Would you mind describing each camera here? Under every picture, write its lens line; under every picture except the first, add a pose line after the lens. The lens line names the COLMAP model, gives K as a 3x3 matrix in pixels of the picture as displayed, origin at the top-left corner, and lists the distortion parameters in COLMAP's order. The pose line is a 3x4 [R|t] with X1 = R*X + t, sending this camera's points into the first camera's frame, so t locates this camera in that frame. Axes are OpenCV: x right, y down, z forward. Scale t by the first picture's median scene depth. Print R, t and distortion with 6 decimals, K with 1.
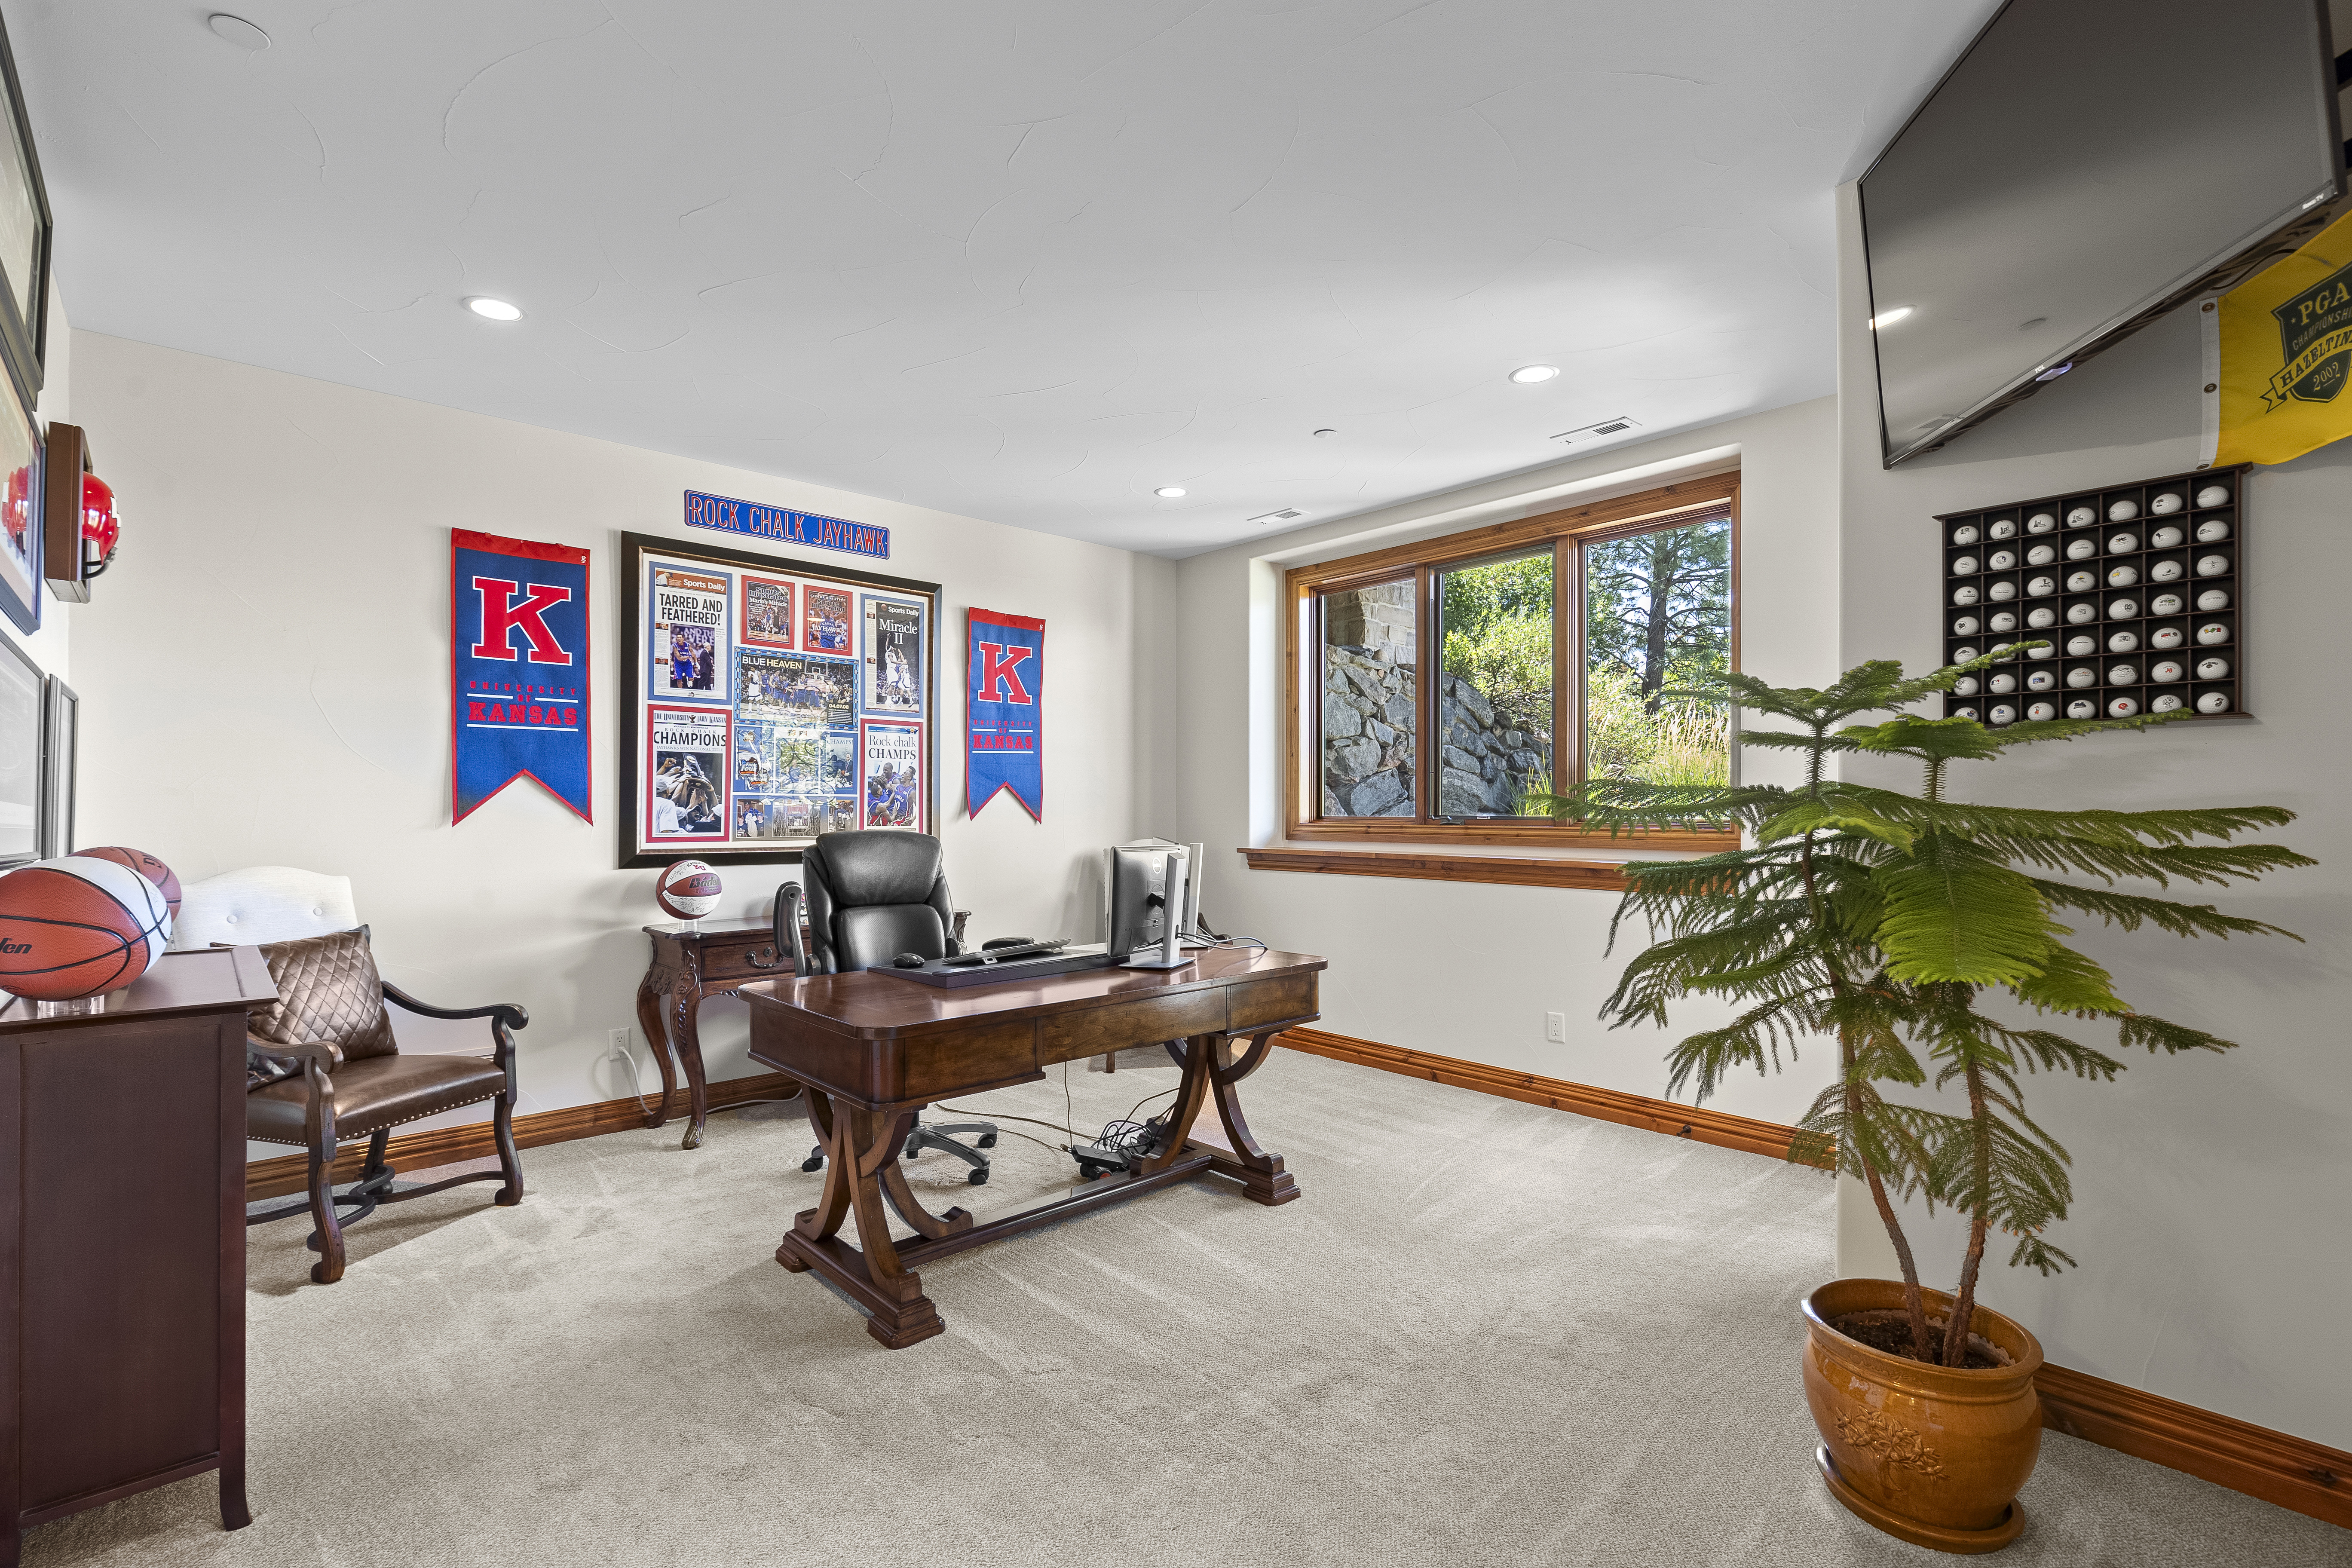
lens RADIAL K [[1060.1, 0, 1179.2], [0, 1060.1, 797.7], [0, 0, 1]] dist [0.008375, -0.002322]
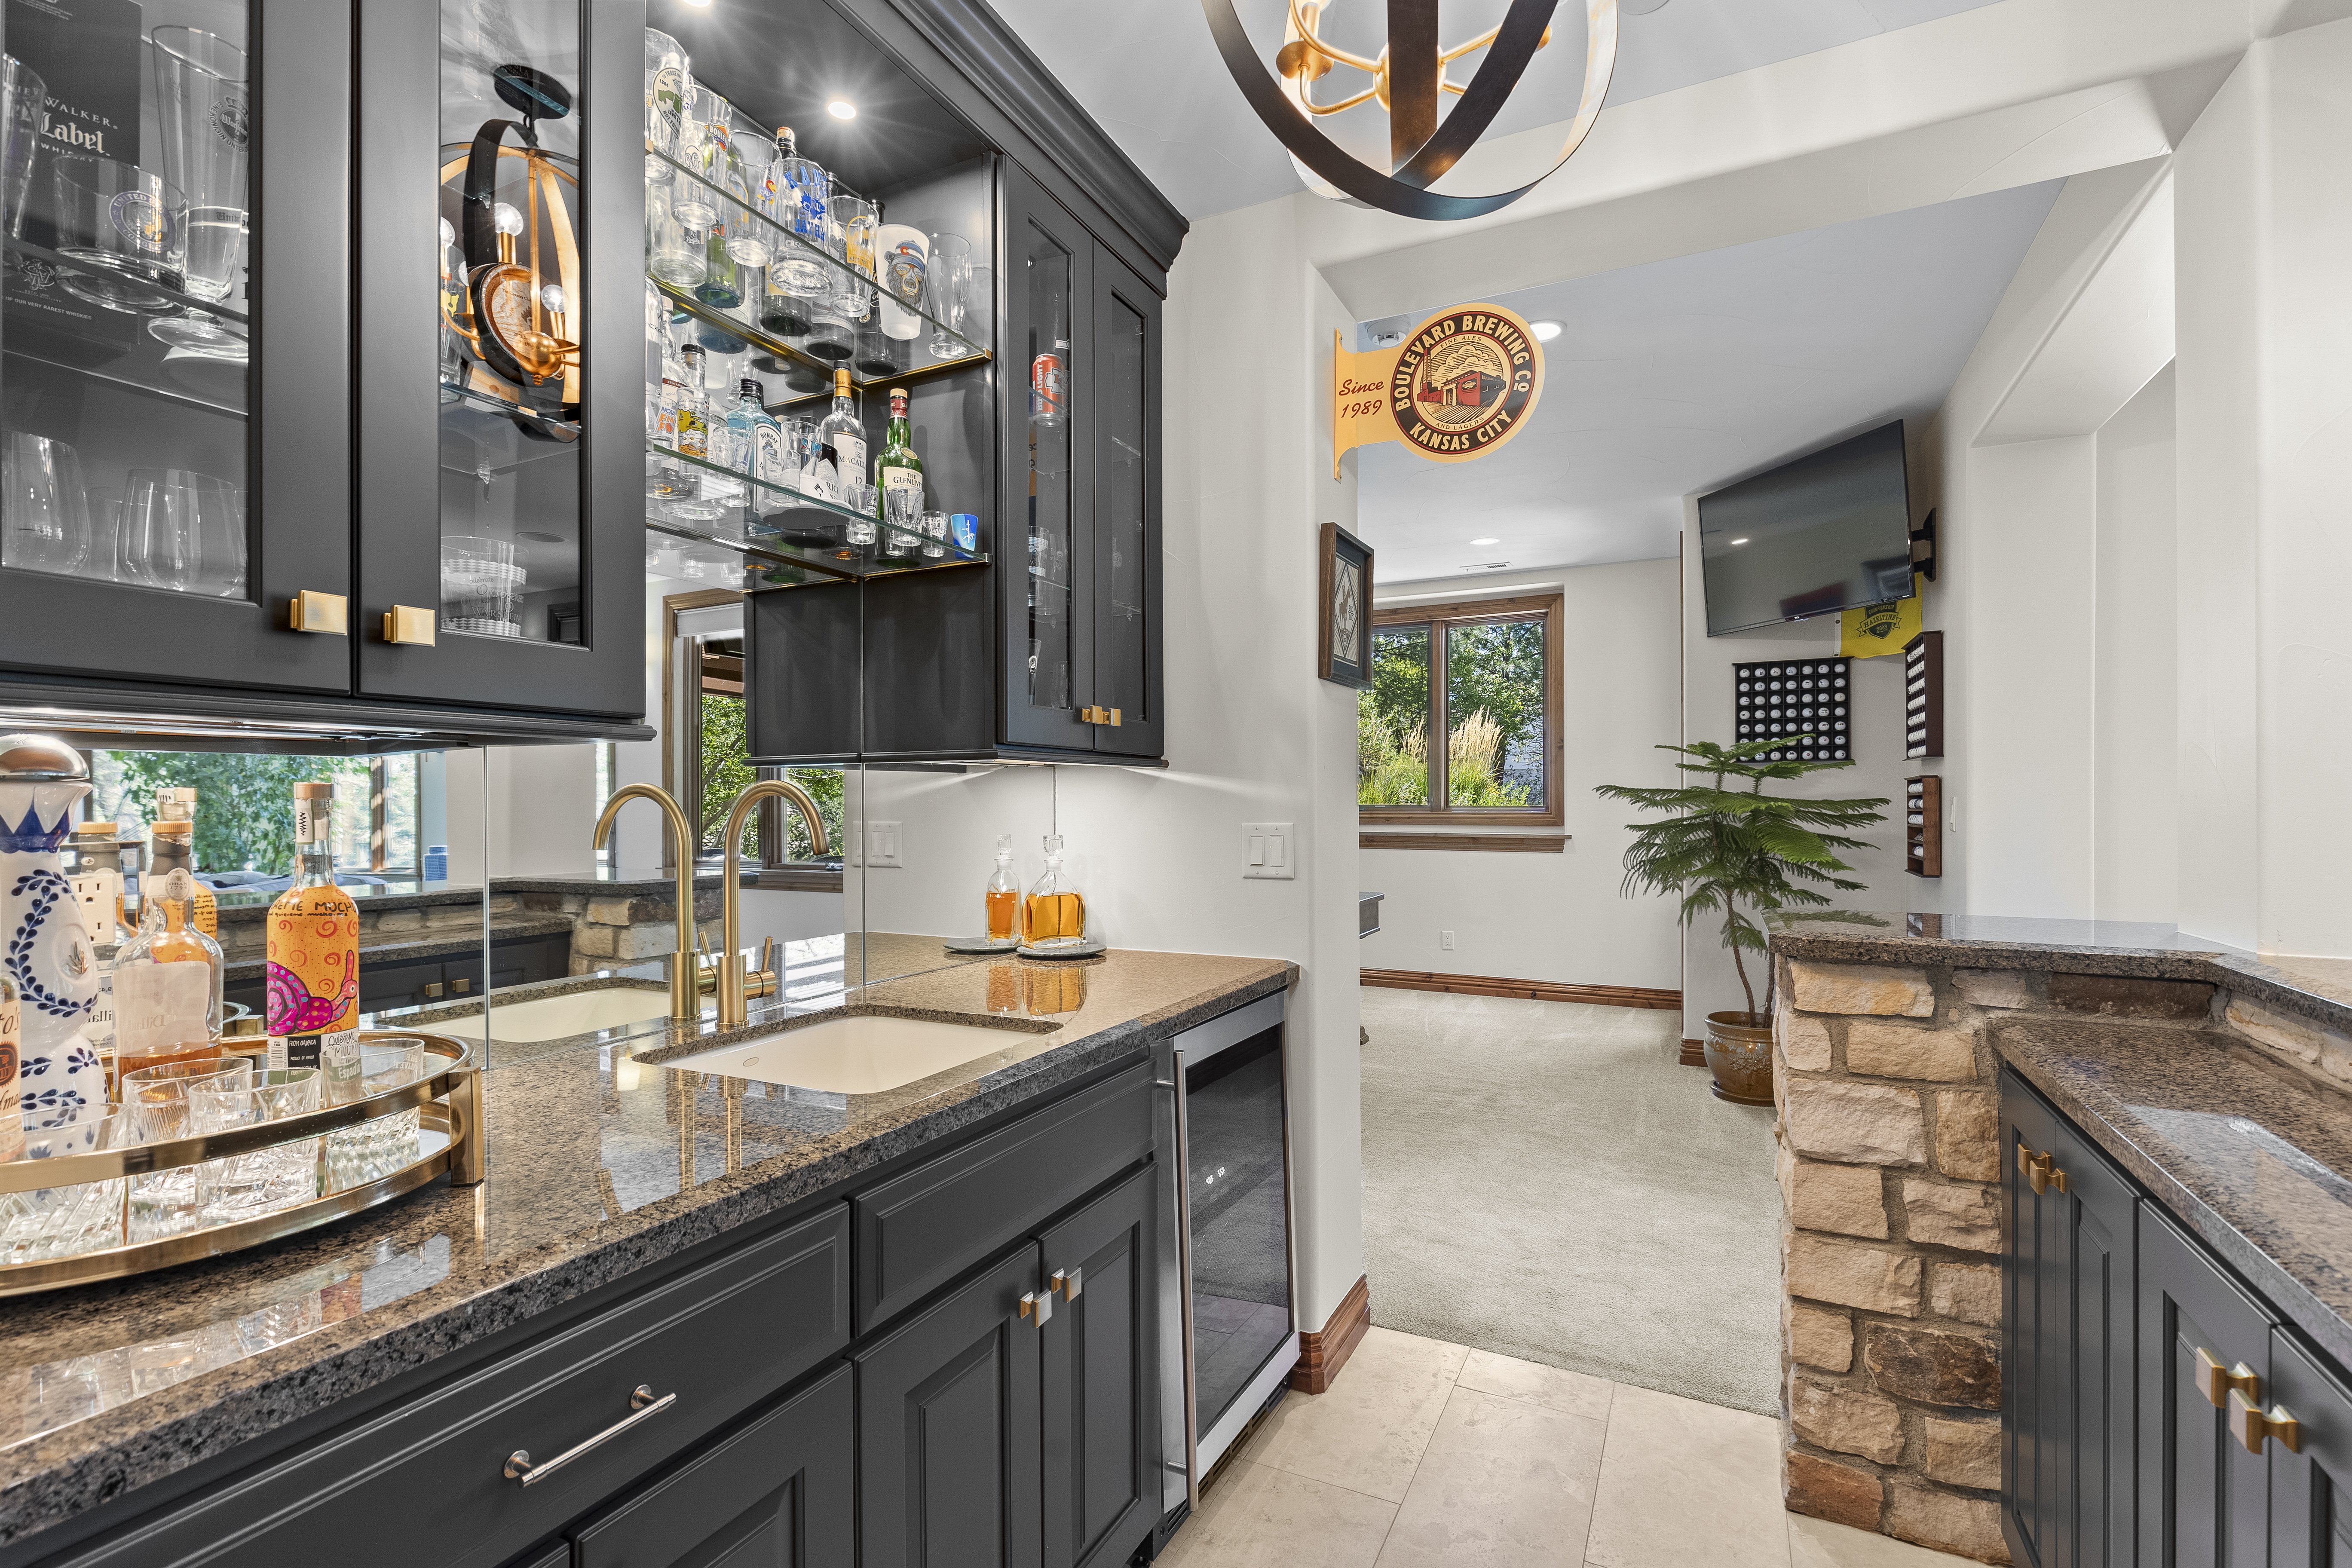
lens RADIAL K [[1060.1, 0, 1174.1], [0, 1060.1, 790.6], [0, 0, 1]] dist [0.008375, -0.002322]
pose [[0.938603, 0.000250, 0.344999, -1.241464], [-0.000295, 1.000000, 0.000078, -0.007753], [-0.344999, -0.000175, 0.938603, -0.715070]]
